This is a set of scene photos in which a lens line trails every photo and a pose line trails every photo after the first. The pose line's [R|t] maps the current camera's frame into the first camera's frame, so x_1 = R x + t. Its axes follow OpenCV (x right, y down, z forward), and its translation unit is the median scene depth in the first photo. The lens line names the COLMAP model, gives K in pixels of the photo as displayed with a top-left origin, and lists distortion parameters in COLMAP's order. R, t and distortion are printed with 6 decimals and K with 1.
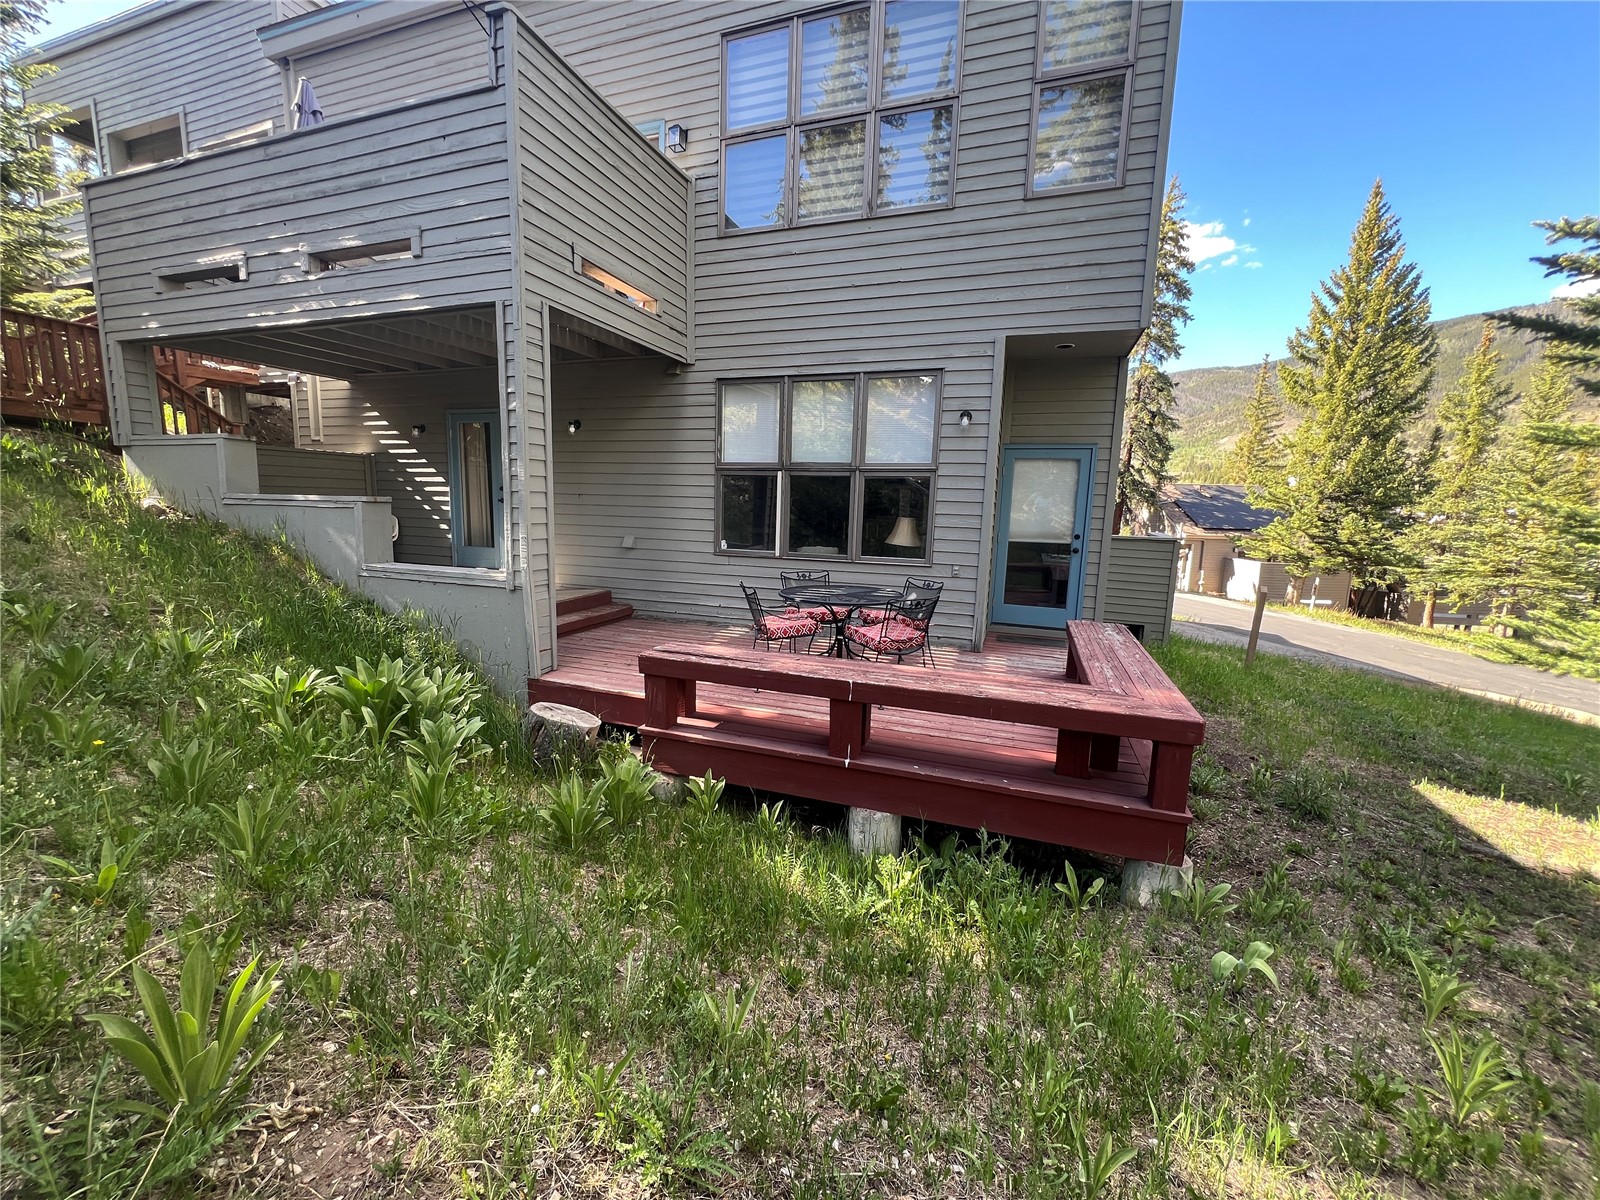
lens RADIAL K [[639.6, 0, 797.3], [0, 639.6, 599.9], [0, 0, 1]] dist [0.000842, -0.001052]
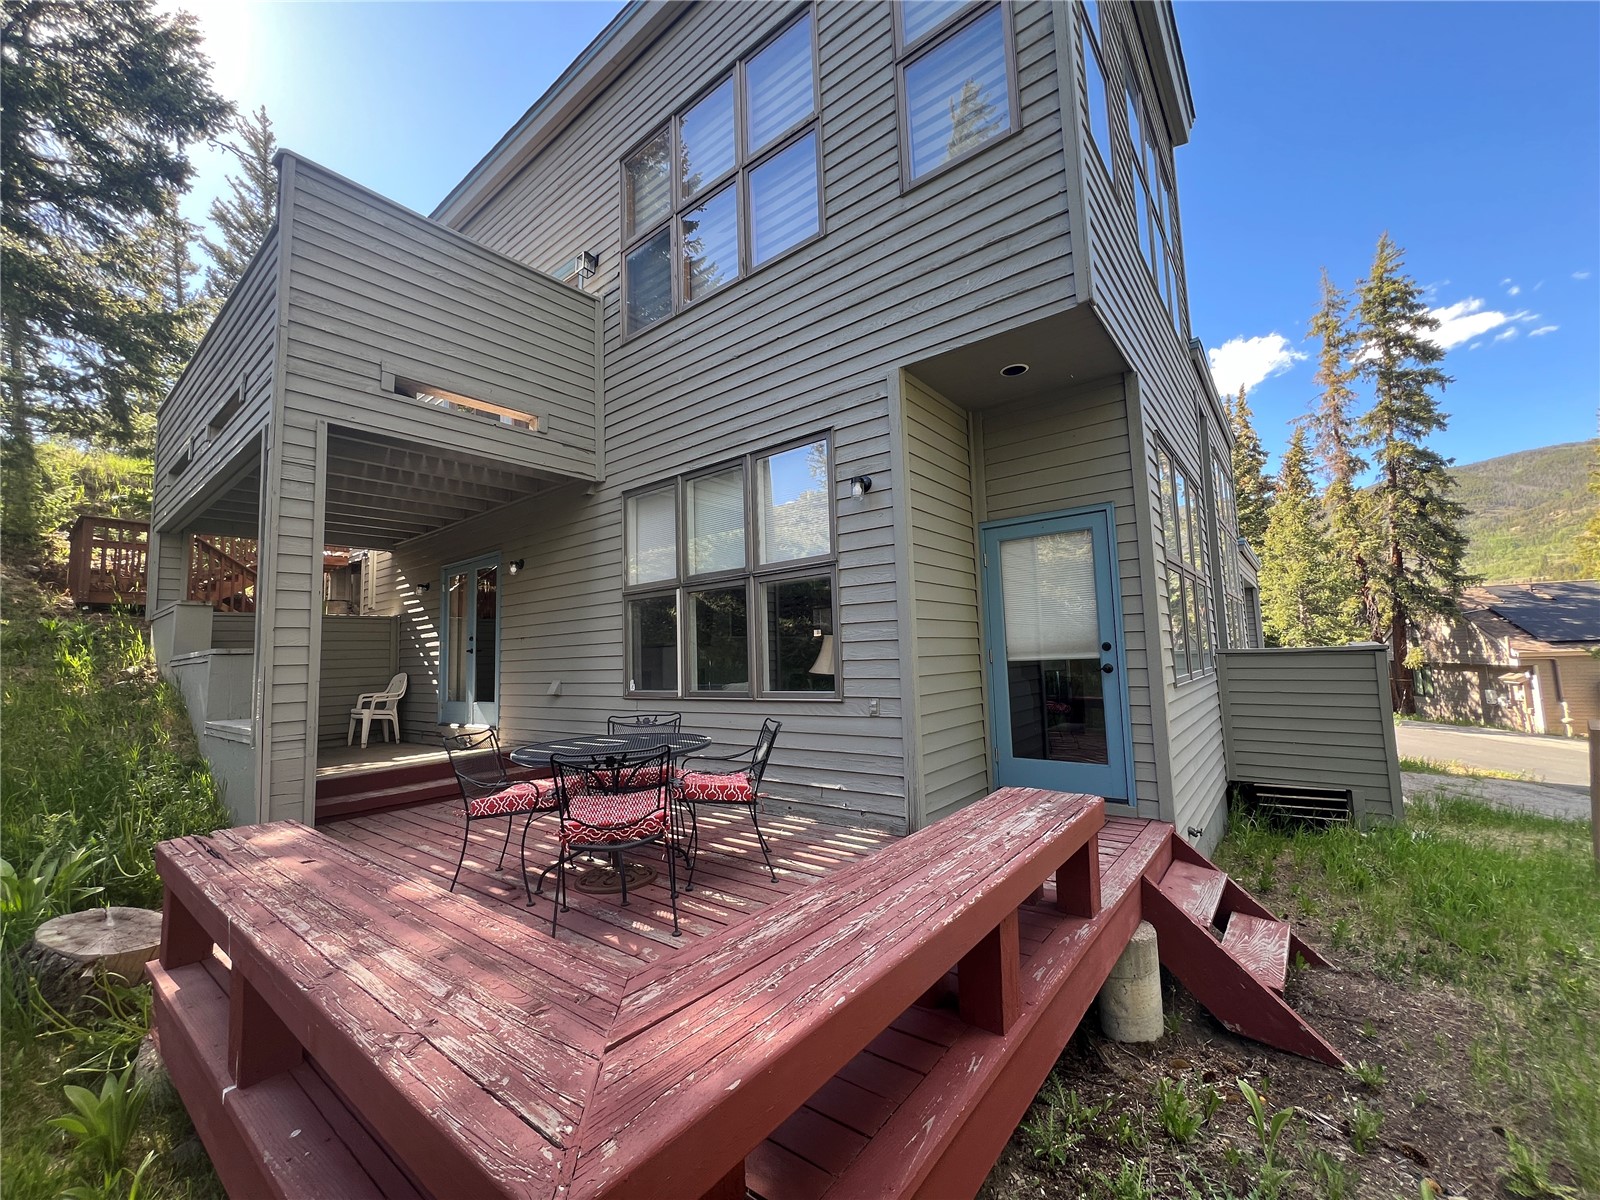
lens RADIAL K [[639.6, 0, 799.7], [0, 639.6, 599.6], [0, 0, 1]] dist [0.000842, -0.001052]
pose [[0.944645, -0.089126, -0.315758, 0.353359], [0.011907, 0.971076, -0.238472, 0.003261], [0.327879, 0.221512, 0.918383, 0.311482]]
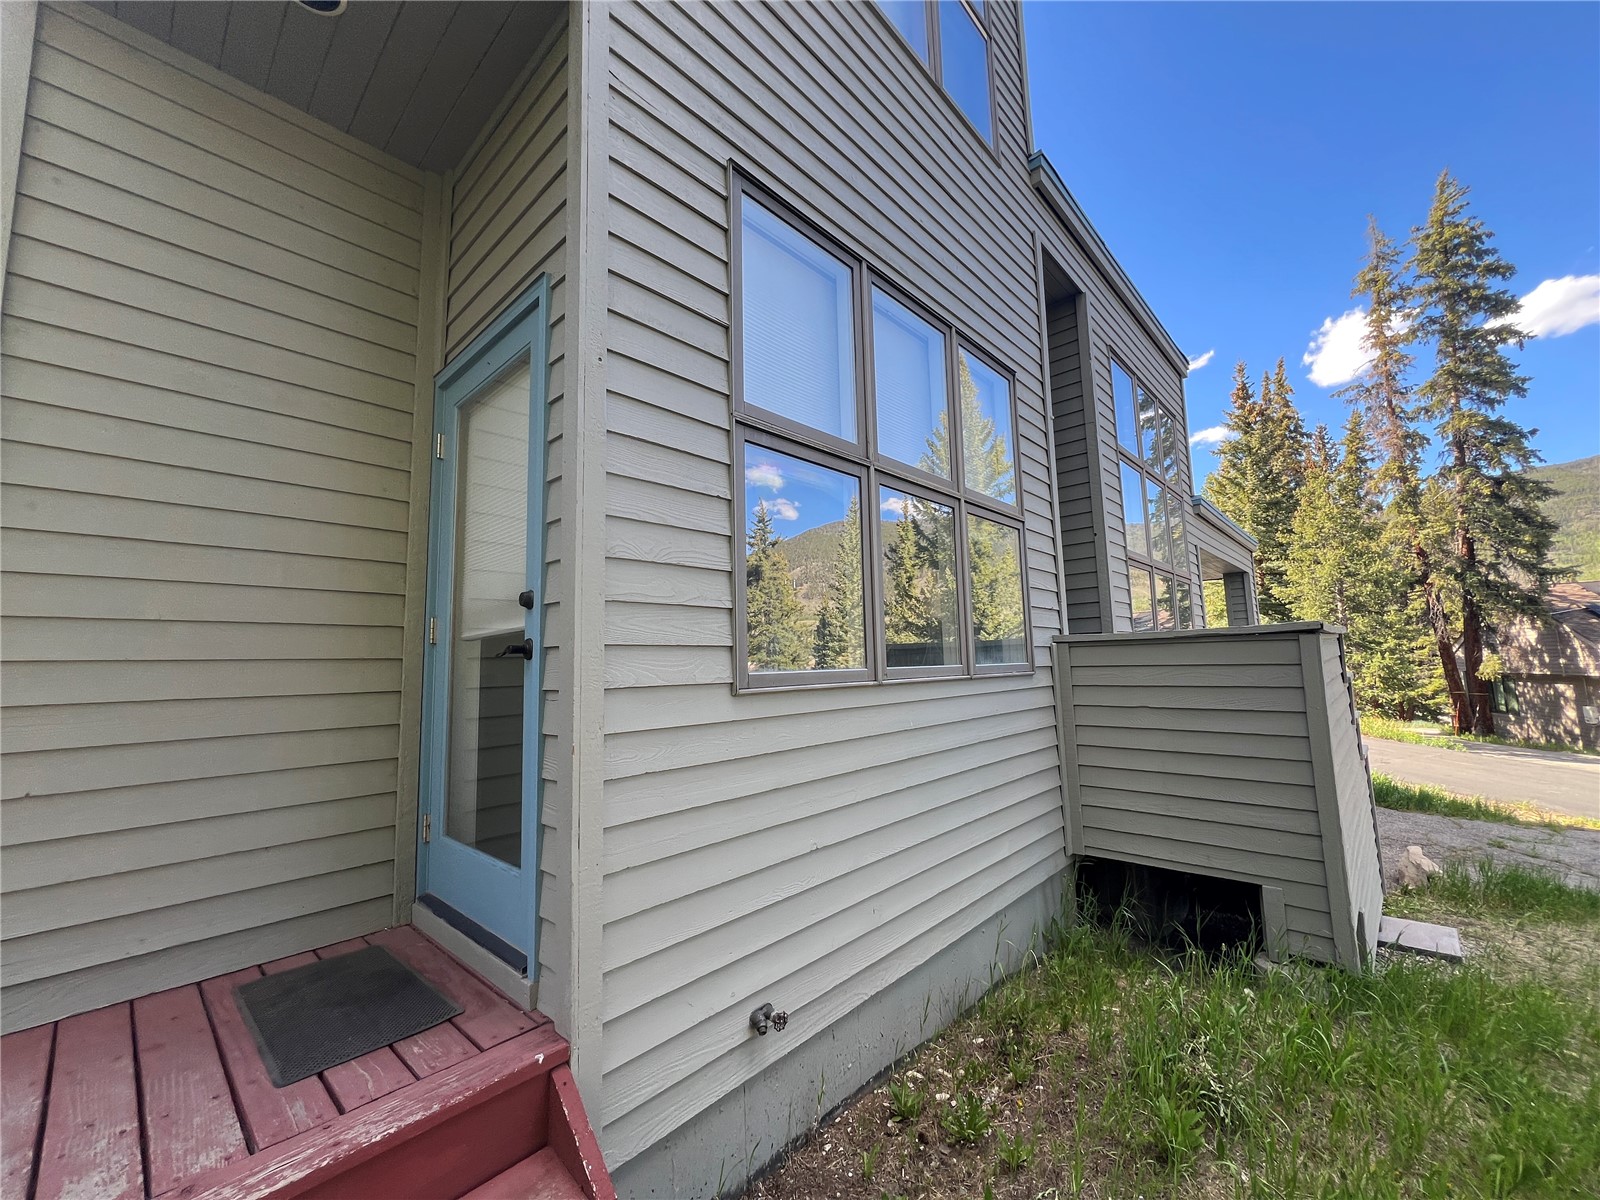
lens RADIAL K [[639.6, 0, 802.8], [0, 639.6, 602.5], [0, 0, 1]] dist [0.000842, -0.001052]
pose [[0.919533, -0.099129, -0.380305, 0.631319], [-0.000335, 0.967470, -0.252986, -0.025661], [0.393012, 0.232757, 0.889587, 0.769512]]
